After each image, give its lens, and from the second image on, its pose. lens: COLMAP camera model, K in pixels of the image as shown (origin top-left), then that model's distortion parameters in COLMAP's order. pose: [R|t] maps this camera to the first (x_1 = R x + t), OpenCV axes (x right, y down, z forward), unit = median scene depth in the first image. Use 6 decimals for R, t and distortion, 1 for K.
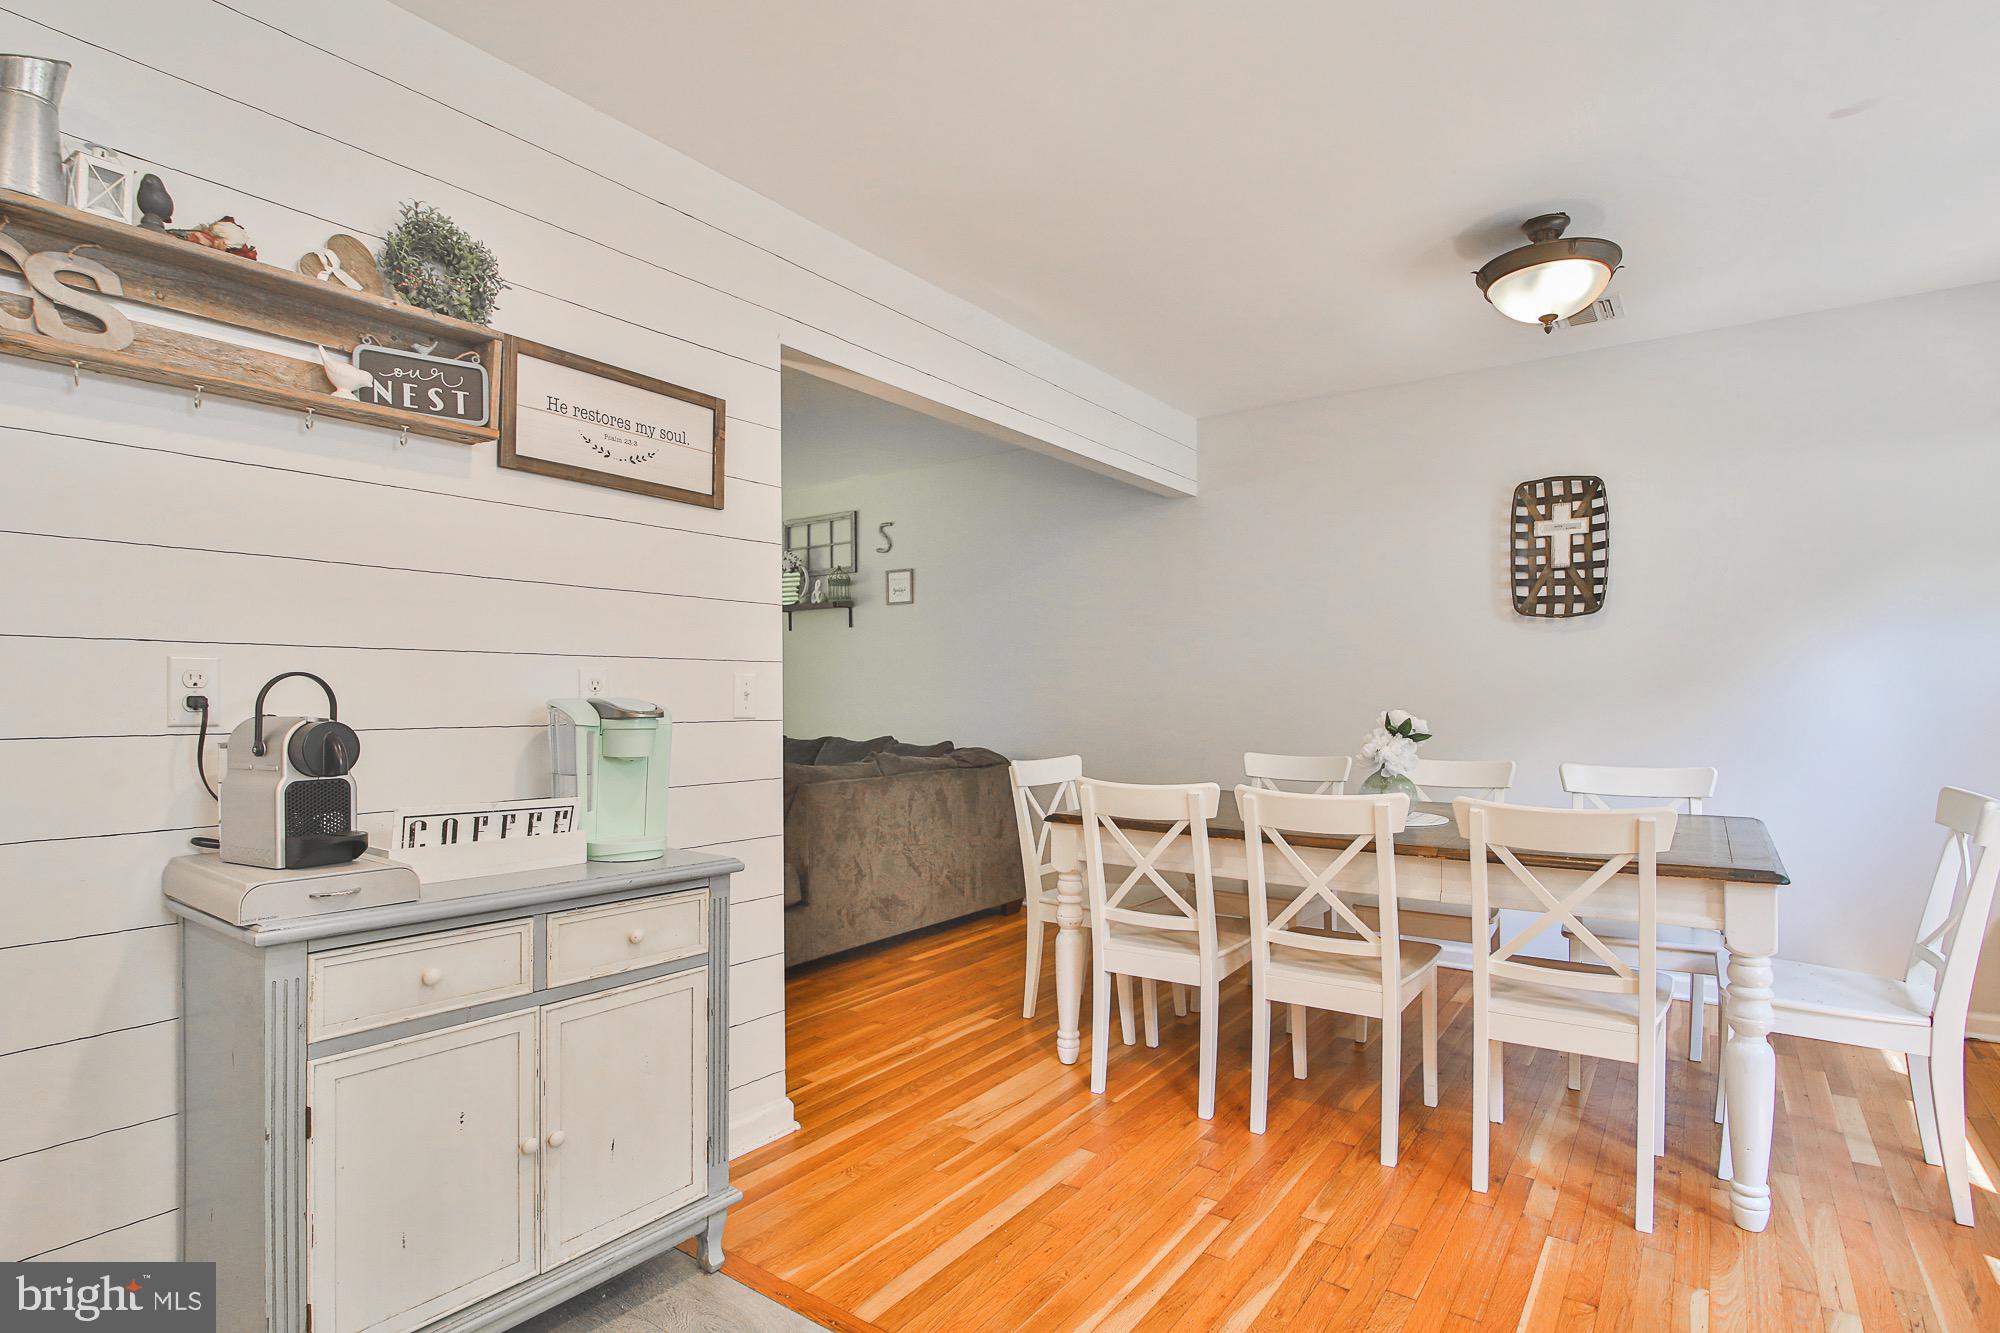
lens RADIAL K [[995.8, 0, 1005.0], [0, 995.8, 698.9], [0, 0, 1]] dist [-0.022489, 0.002479]
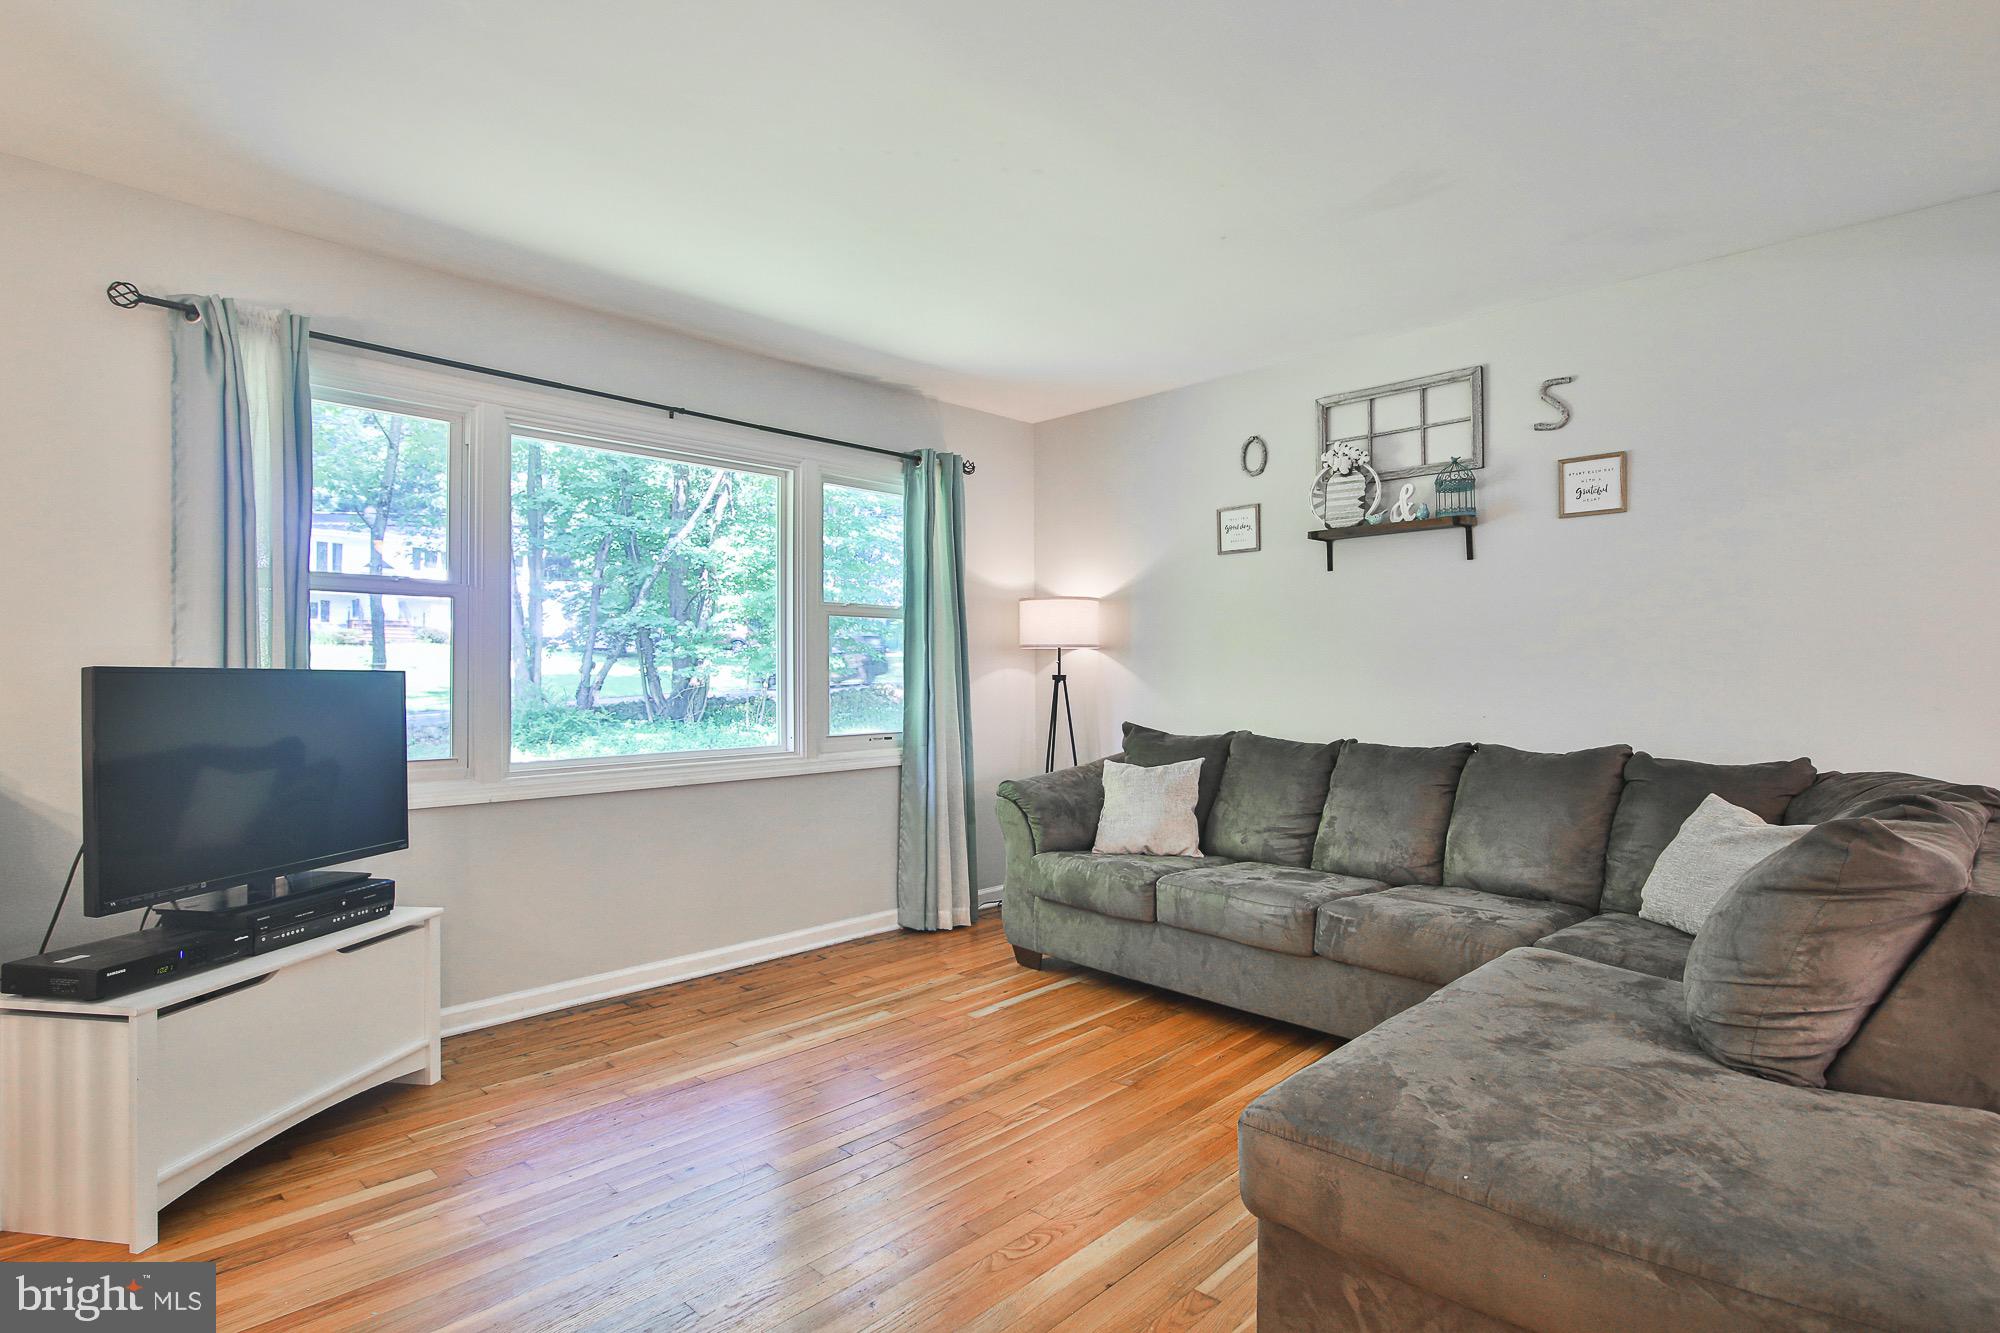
lens RADIAL K [[995.8, 0, 985.7], [0, 995.8, 668.7], [0, 0, 1]] dist [-0.022489, 0.002479]
pose [[0.987089, -0.002595, -0.160153, -0.346530], [0.000651, 0.999925, -0.012192, 0.001310], [0.160173, 0.011930, 0.987017, 0.358827]]
